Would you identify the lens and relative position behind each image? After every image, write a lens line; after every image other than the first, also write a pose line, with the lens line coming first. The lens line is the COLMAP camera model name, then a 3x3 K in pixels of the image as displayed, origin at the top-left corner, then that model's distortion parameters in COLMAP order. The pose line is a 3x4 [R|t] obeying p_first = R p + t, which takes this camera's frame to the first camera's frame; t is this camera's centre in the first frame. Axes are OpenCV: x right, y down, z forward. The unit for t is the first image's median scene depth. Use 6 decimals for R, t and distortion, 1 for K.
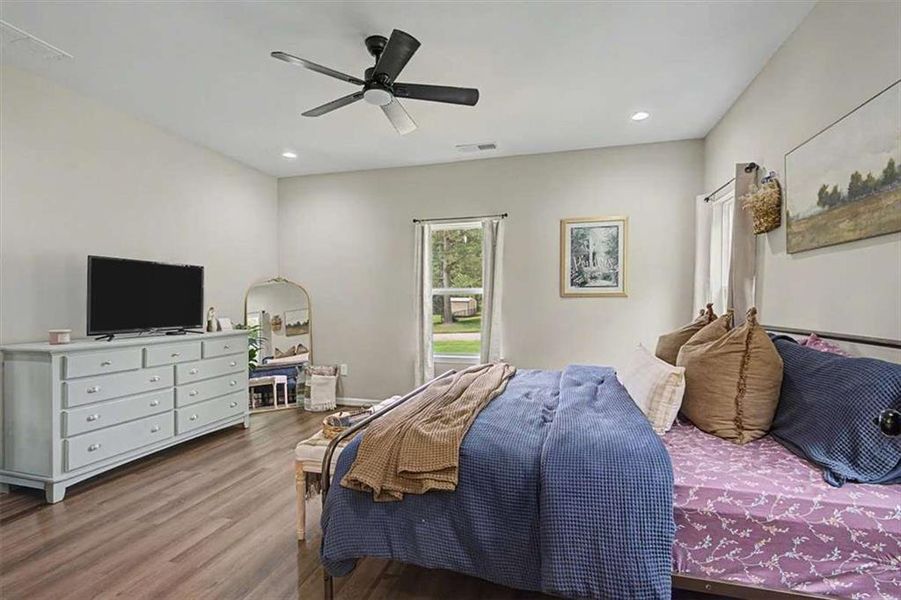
lens RADIAL K [[413.8, 0, 453.2], [0, 413.8, 295.1], [0, 0, 1]] dist [-0.000710, 0.000295]
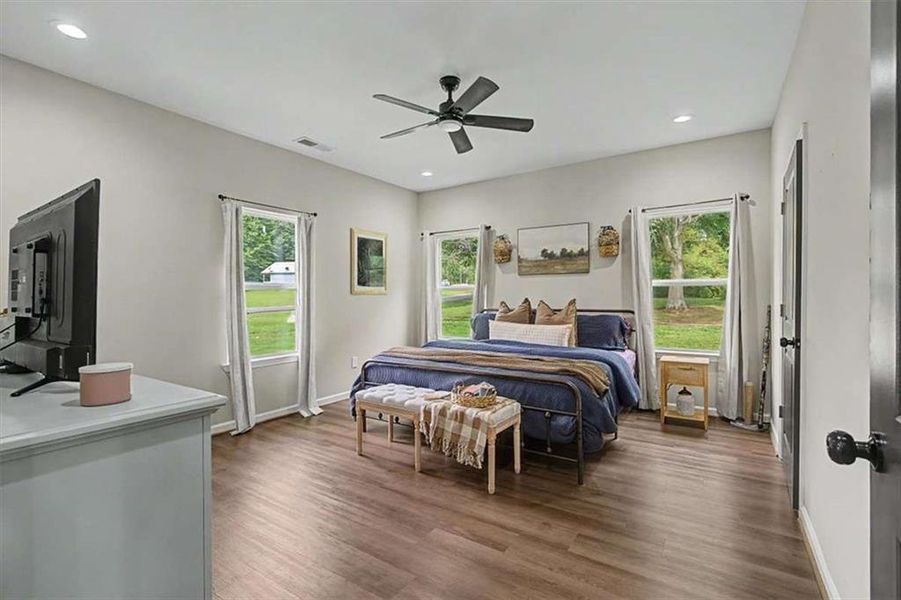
lens RADIAL K [[413.8, 0, 453.2], [0, 413.8, 295.1], [0, 0, 1]] dist [-0.000710, 0.000295]
pose [[0.324353, 0.003508, 0.945930, -1.172820], [-0.007459, 0.999972, -0.001150, 0.009426], [-0.945907, -0.006682, 0.324370, 0.532807]]
